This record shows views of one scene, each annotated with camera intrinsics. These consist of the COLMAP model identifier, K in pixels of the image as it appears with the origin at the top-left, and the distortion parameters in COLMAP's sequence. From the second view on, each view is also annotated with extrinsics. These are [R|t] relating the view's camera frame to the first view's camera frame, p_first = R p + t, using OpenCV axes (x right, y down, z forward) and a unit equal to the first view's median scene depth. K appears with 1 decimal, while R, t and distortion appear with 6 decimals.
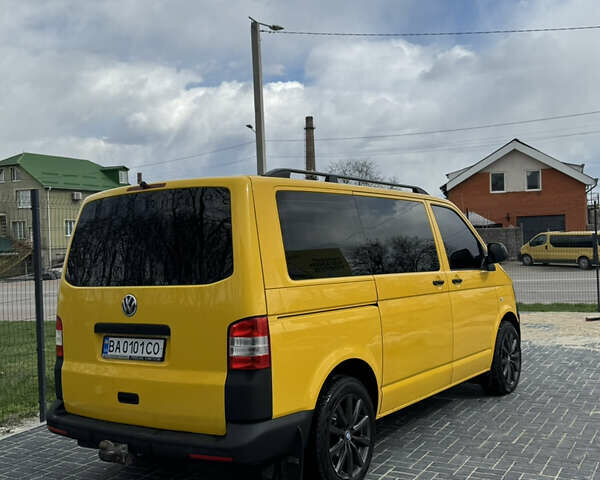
lens RADIAL K [[679.8, 0, 288.5], [0, 679.8, 238.9], [0, 0, 1]] dist [0.071767, -0.040668]
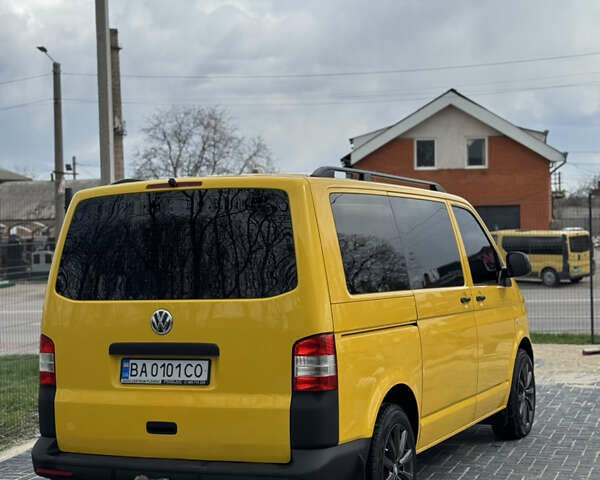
lens RADIAL K [[1075.1, 0, 300.0], [0, 1075.1, 240.0], [0, 0, 1]] dist [0.047190, 0.322515]
pose [[0.983569, 0.016652, 0.179763, -0.292007], [-0.017349, 0.999847, 0.002306, -0.012350], [-0.179698, -0.005387, 0.983707, -0.356192]]
